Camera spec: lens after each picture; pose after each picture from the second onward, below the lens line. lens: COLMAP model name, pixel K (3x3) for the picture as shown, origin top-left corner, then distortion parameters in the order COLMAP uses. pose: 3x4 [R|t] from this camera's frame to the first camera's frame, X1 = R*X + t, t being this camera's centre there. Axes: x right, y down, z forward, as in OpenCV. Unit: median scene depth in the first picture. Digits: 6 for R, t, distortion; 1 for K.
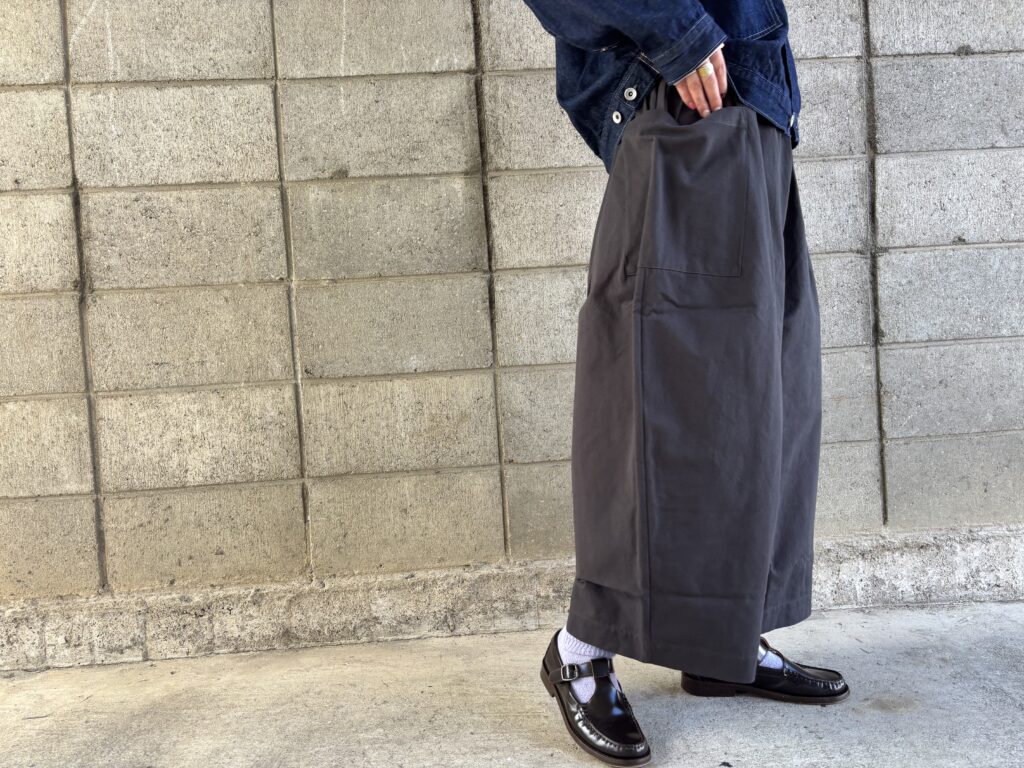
lens RADIAL K [[782.8, 0, 505.3], [0, 782.8, 390.0], [0, 0, 1]] dist [0.038099, -0.051036]
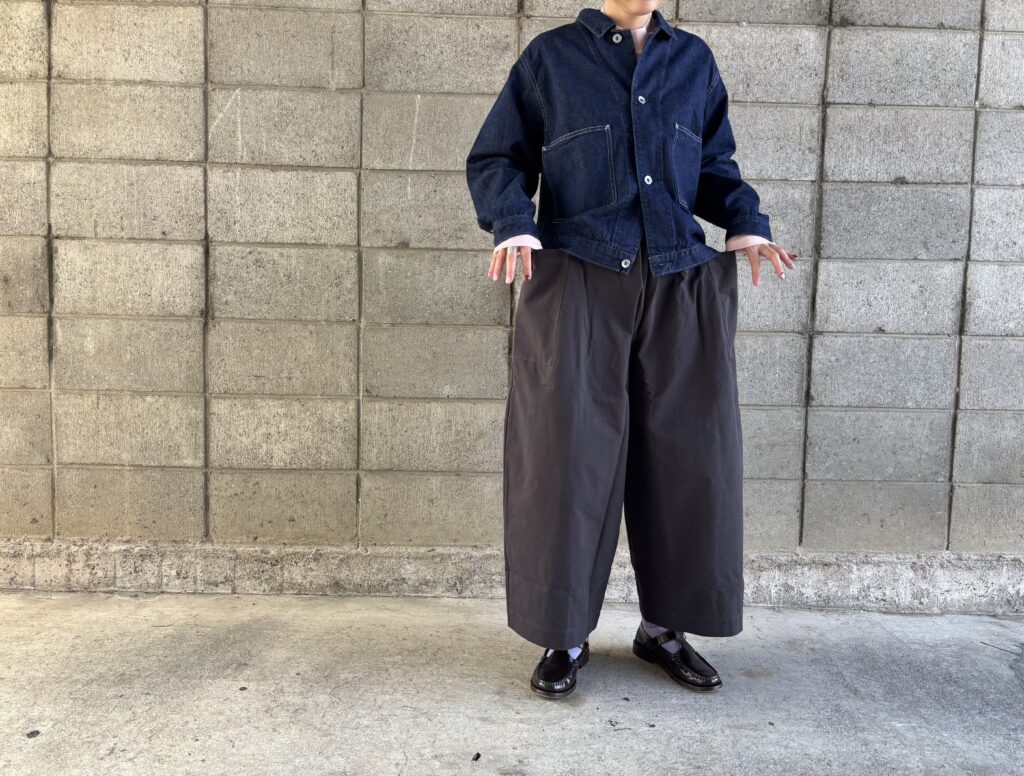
lens RADIAL K [[802.9, 0, 525.5], [0, 802.9, 388.4], [0, 0, 1]] dist [0.025130, -0.026198]
pose [[0.995526, 0.086263, -0.038554, 0.067258], [-0.084574, 0.995468, 0.043477, -0.110728], [0.042130, -0.040022, 0.998310, -0.347841]]
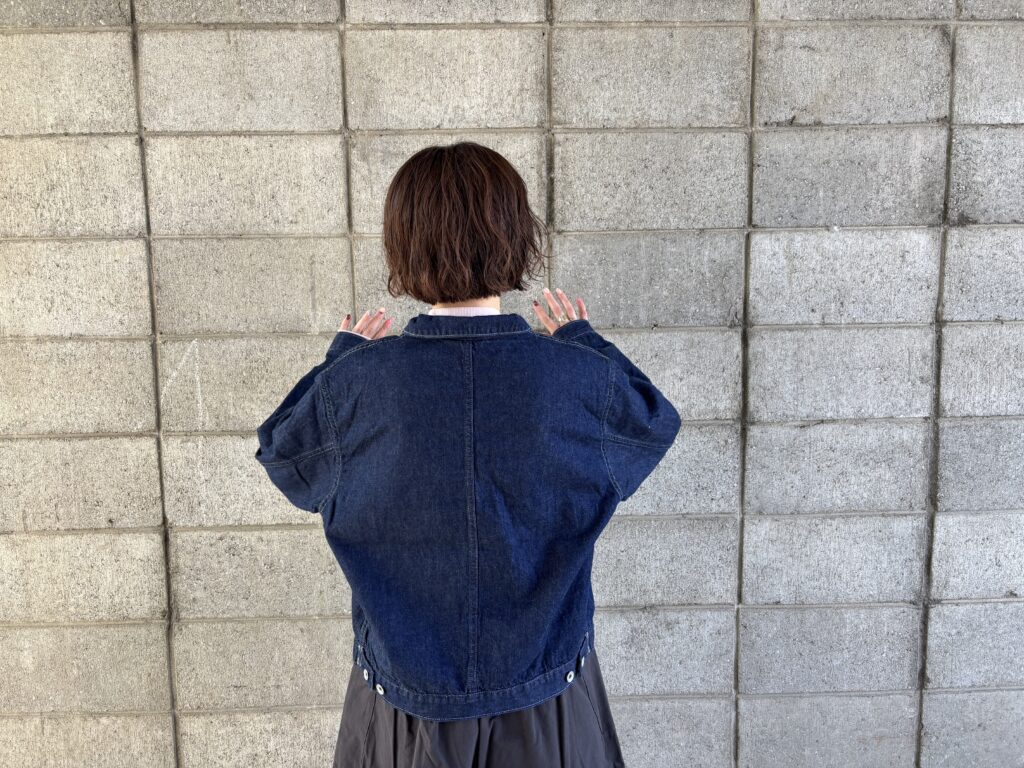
lens RADIAL K [[782.8, 0, 504.2], [0, 782.8, 378.6], [0, 0, 1]] dist [0.038099, -0.051036]
pose [[0.998197, 0.046836, -0.037525, -0.057743], [-0.043896, 0.996167, 0.075657, -0.548005], [0.040925, -0.073874, 0.996428, -0.023125]]
